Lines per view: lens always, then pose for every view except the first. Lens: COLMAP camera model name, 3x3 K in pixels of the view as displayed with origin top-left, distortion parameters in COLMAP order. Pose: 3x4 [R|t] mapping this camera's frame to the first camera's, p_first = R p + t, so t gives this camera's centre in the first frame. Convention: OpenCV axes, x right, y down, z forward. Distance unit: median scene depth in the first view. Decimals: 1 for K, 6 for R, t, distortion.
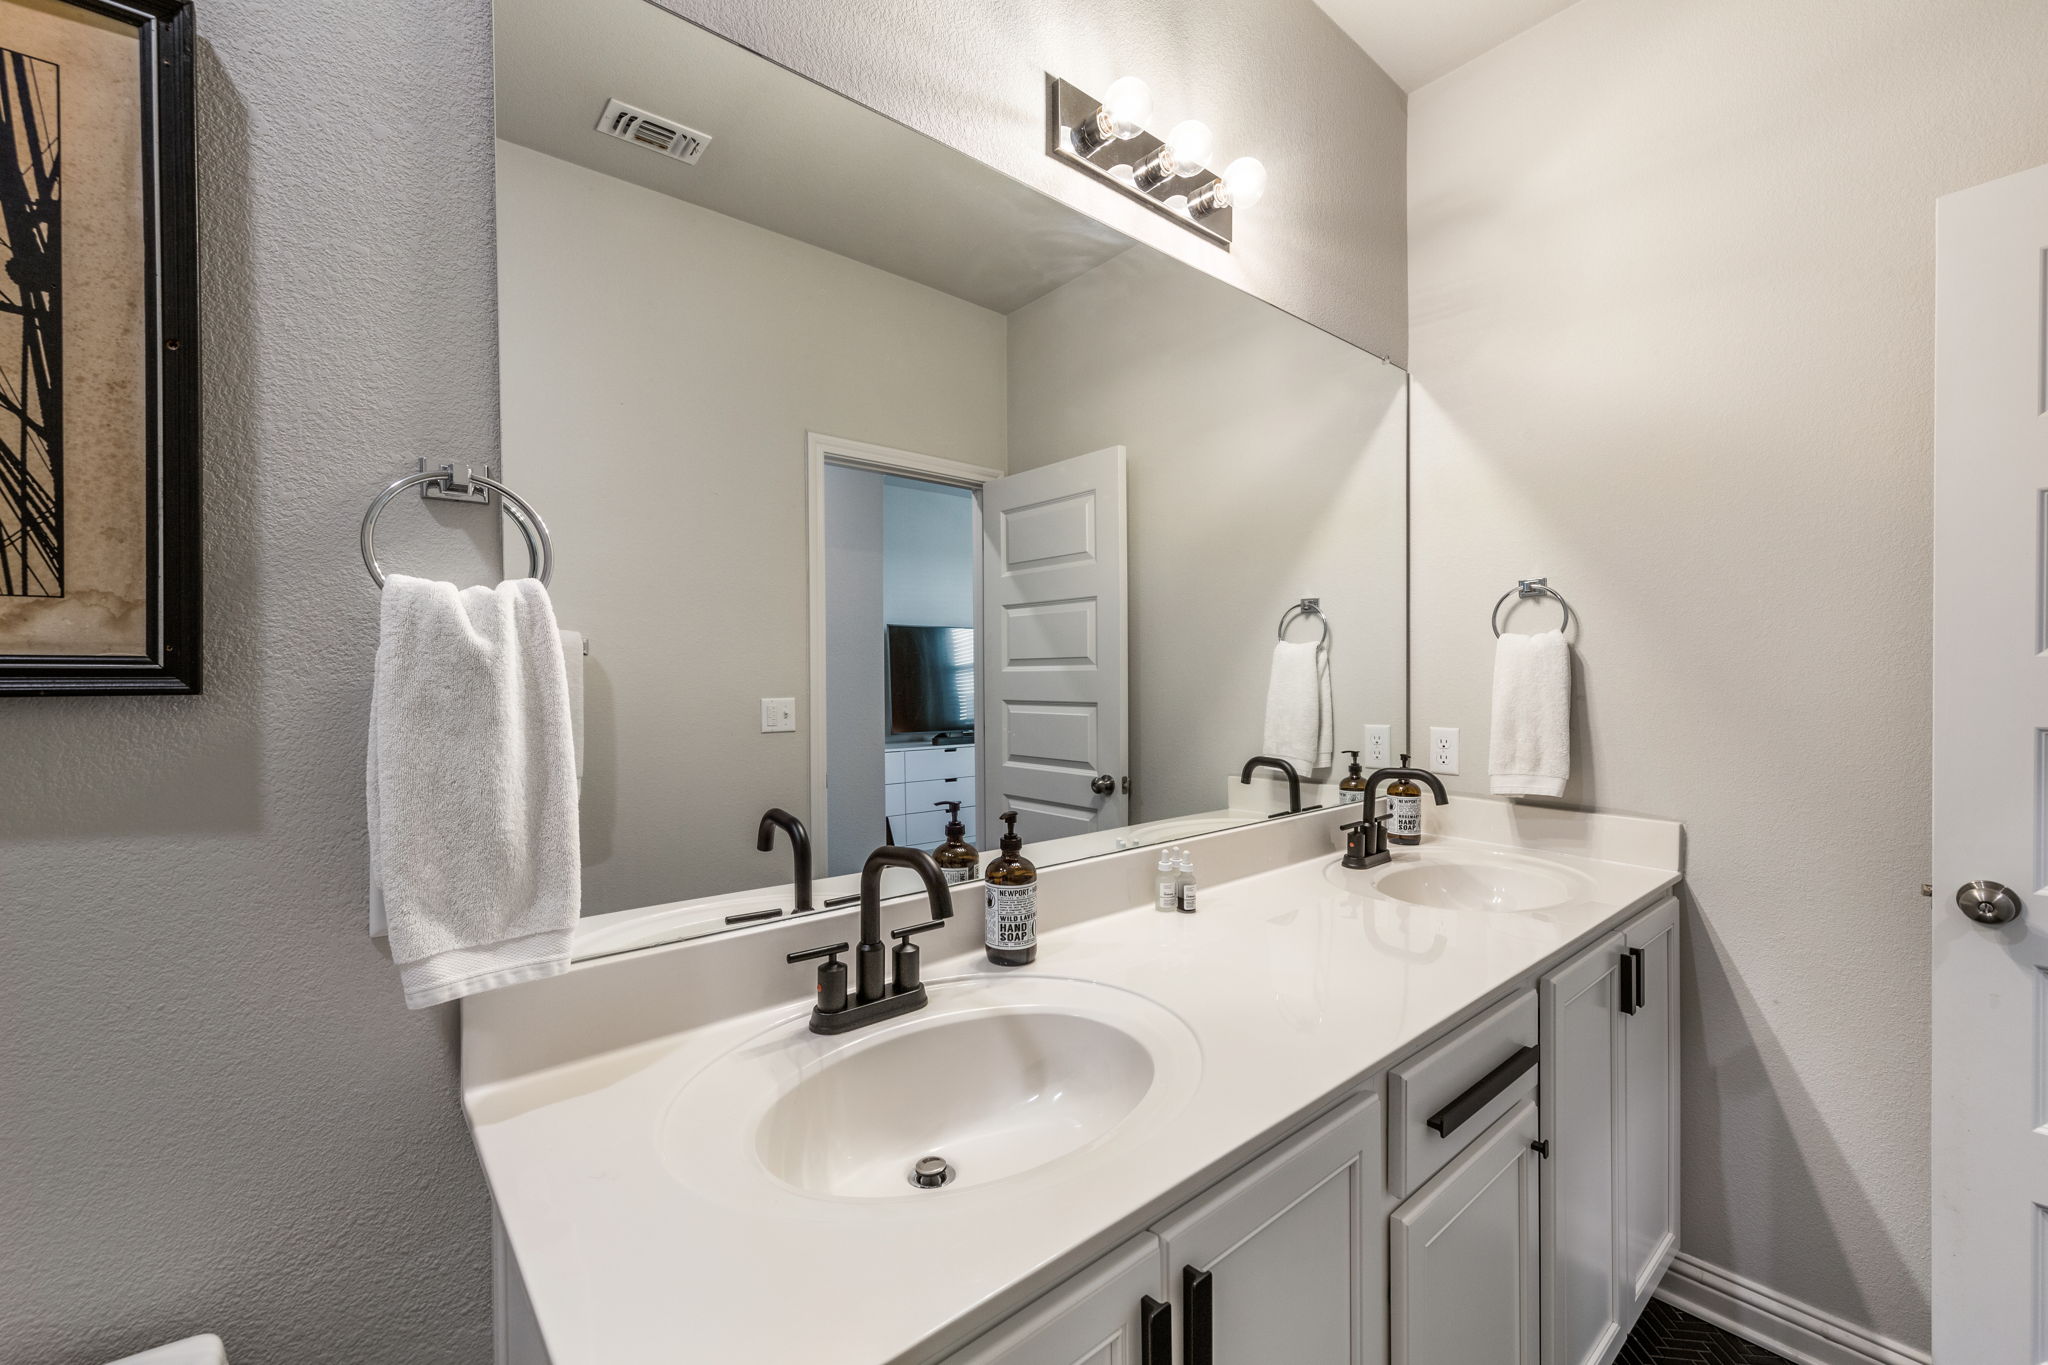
lens RADIAL K [[836.0, 0, 1024.0], [0, 836.0, 682.5], [0, 0, 1]] dist [0.000467, 0.000145]
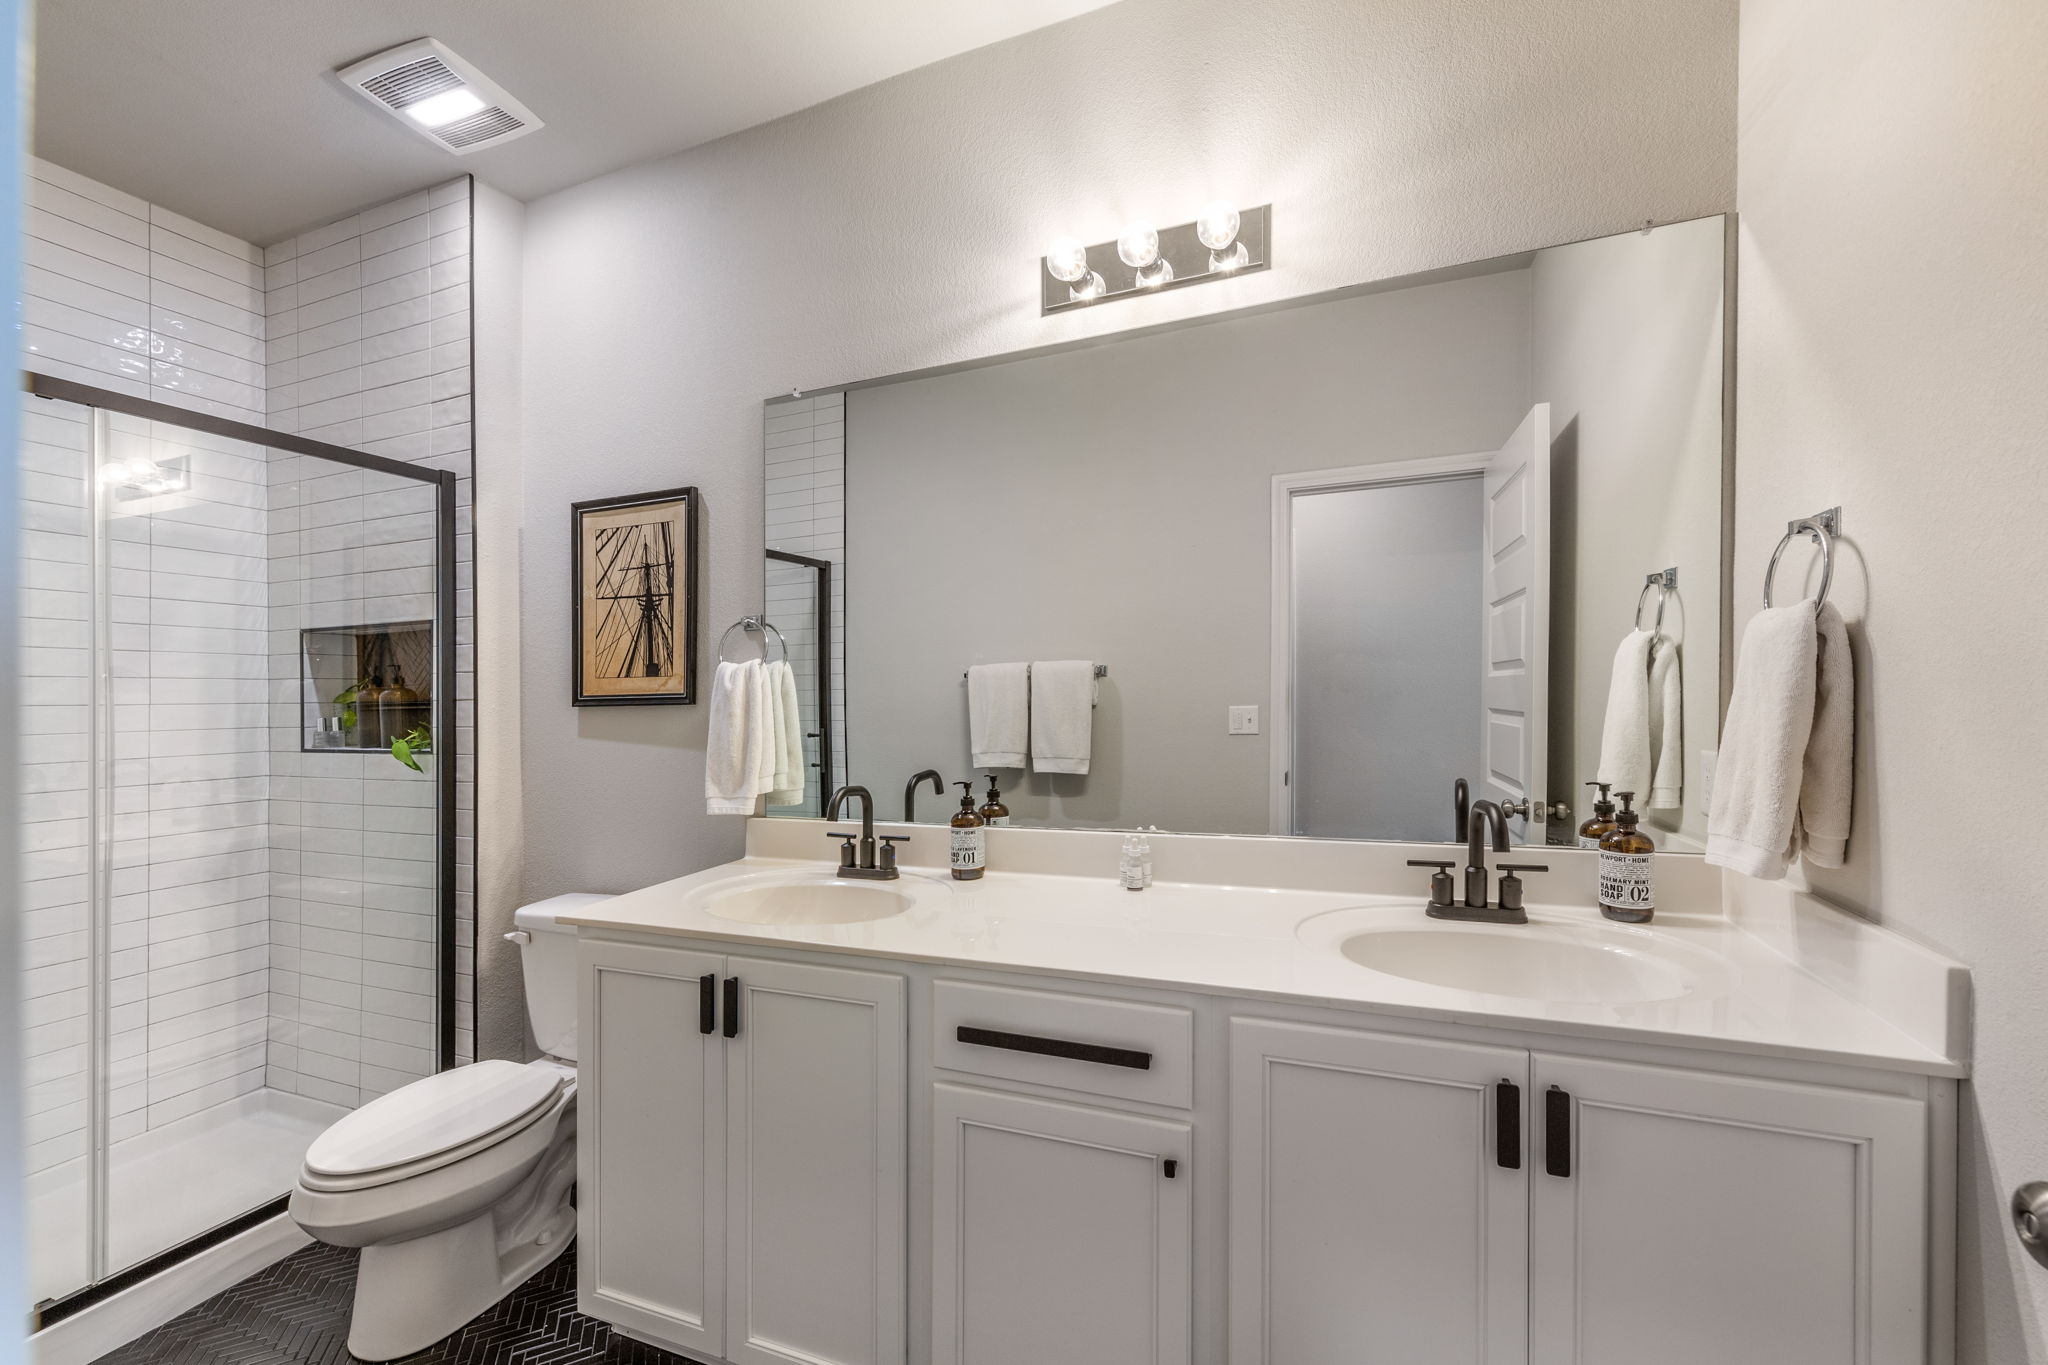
lens RADIAL K [[836.0, 0, 1024.0], [0, 836.0, 682.5], [0, 0, 1]] dist [0.000467, 0.000145]
pose [[0.475199, -0.017952, -0.879695, 1.587535], [0.013169, 0.999825, -0.013290, -0.008331], [0.879780, -0.005269, 0.475352, 0.403409]]
